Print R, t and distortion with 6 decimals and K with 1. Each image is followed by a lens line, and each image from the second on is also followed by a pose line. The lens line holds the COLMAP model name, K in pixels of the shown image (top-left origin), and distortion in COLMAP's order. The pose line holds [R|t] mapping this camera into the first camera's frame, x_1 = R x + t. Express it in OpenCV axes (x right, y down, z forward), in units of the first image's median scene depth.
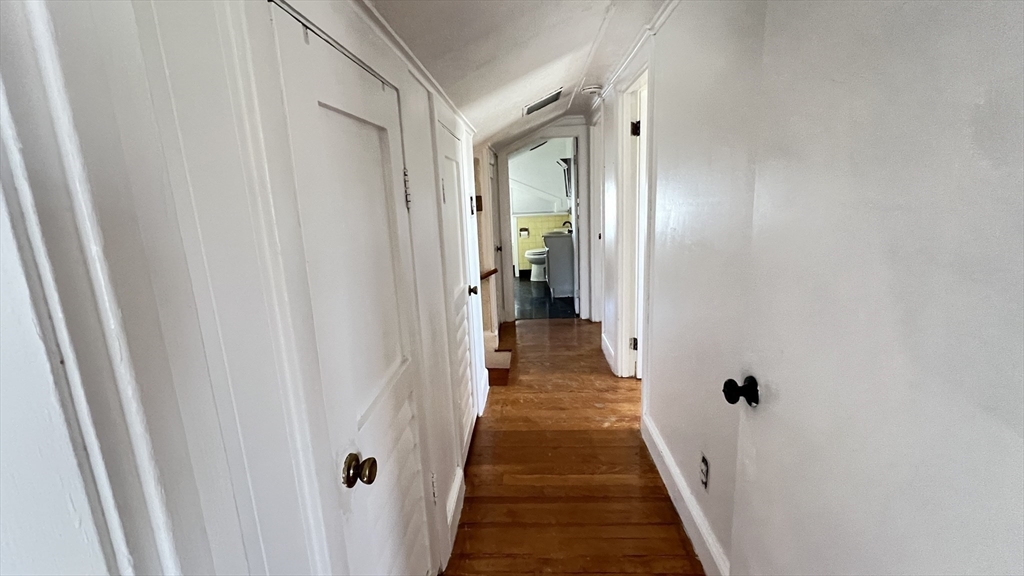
lens RADIAL K [[427.1, 0, 508.1], [0, 427.1, 285.4], [0, 0, 1]] dist [0.002551, -0.000161]
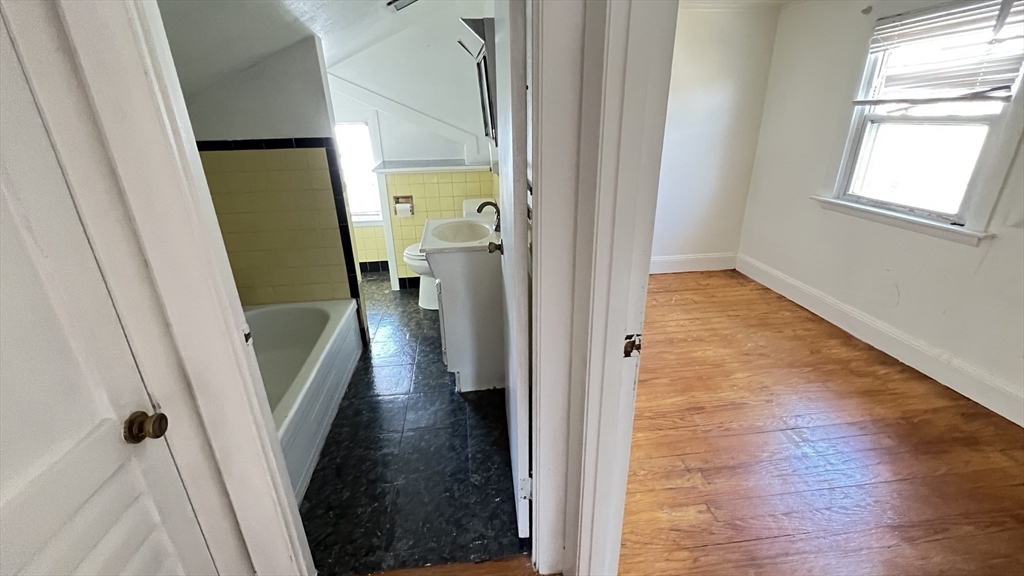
lens RADIAL K [[427.1, 0, 514.9], [0, 427.1, 289.9], [0, 0, 1]] dist [0.002551, -0.000161]
pose [[0.981715, -0.036984, 0.186731, 0.083383], [0.005422, 0.985979, 0.166780, -0.133200], [-0.190281, -0.162718, 0.968151, 0.583234]]
